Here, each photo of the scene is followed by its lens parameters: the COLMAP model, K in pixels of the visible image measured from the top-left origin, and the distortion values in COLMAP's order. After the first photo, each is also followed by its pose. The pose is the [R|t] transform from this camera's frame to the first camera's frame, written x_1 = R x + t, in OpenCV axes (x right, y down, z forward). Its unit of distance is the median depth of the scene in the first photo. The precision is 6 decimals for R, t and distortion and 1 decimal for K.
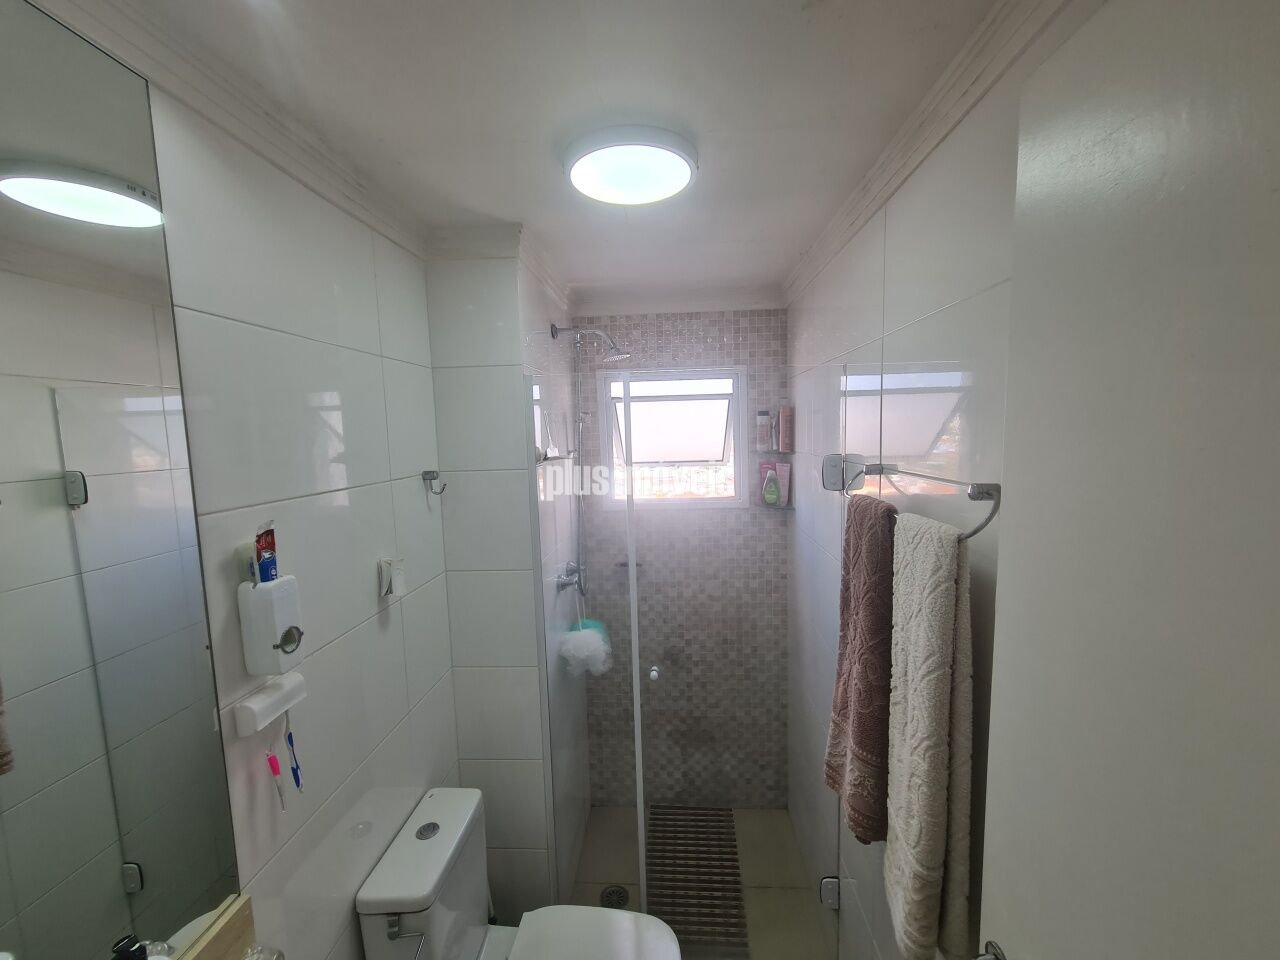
lens RADIAL K [[520.0, 0, 644.5], [0, 520.0, 483.6], [0, 0, 1]] dist [0.004734, -0.001064]
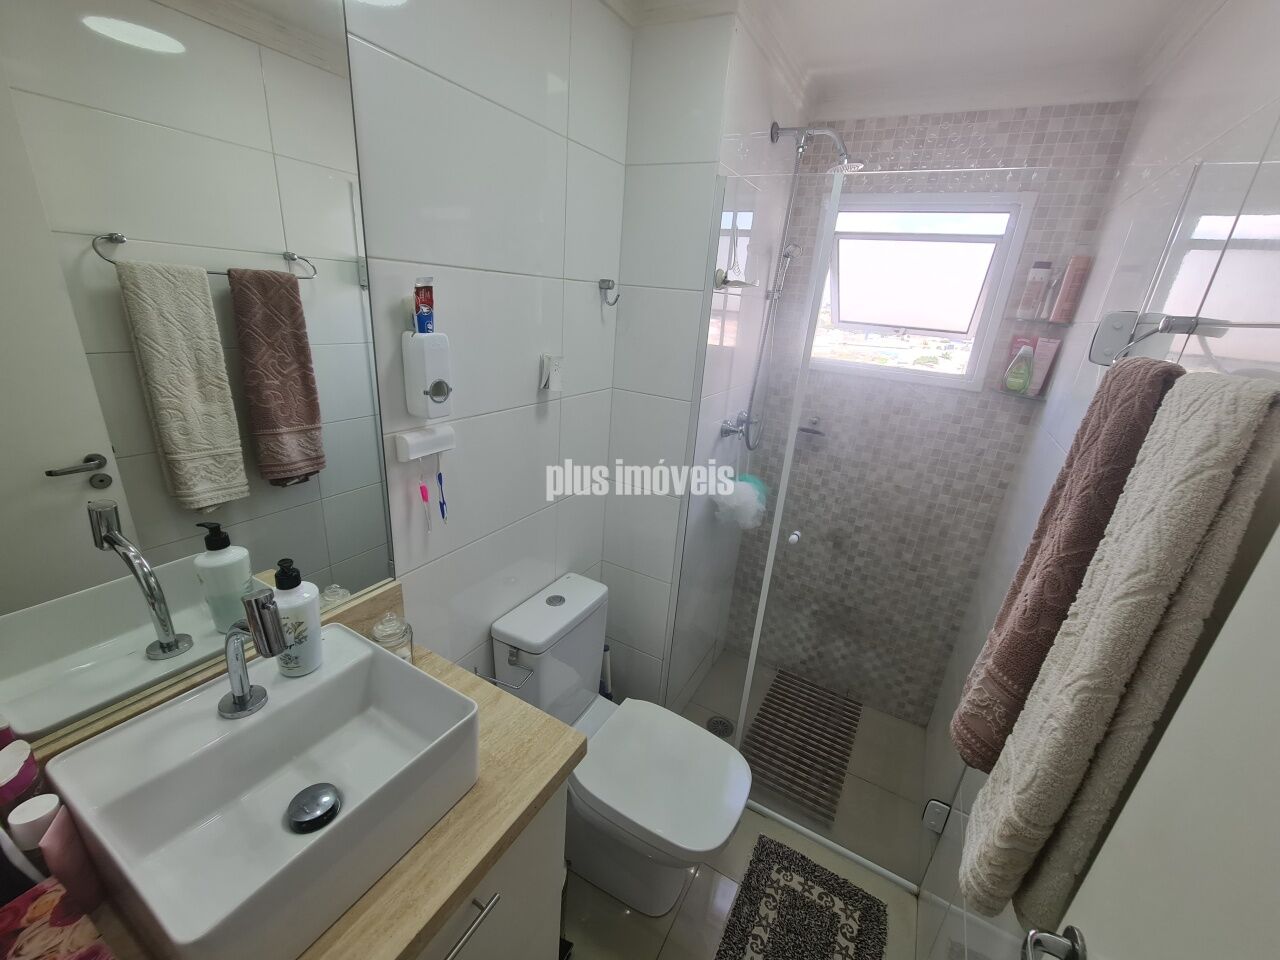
lens RADIAL K [[520.0, 0, 643.9], [0, 520.0, 480.0], [0, 0, 1]] dist [0.004734, -0.001064]
pose [[0.897195, 0.239896, -0.370798, 0.105360], [-0.149123, 0.954852, 0.256942, 0.074270], [0.415696, -0.175233, 0.892463, 0.085399]]
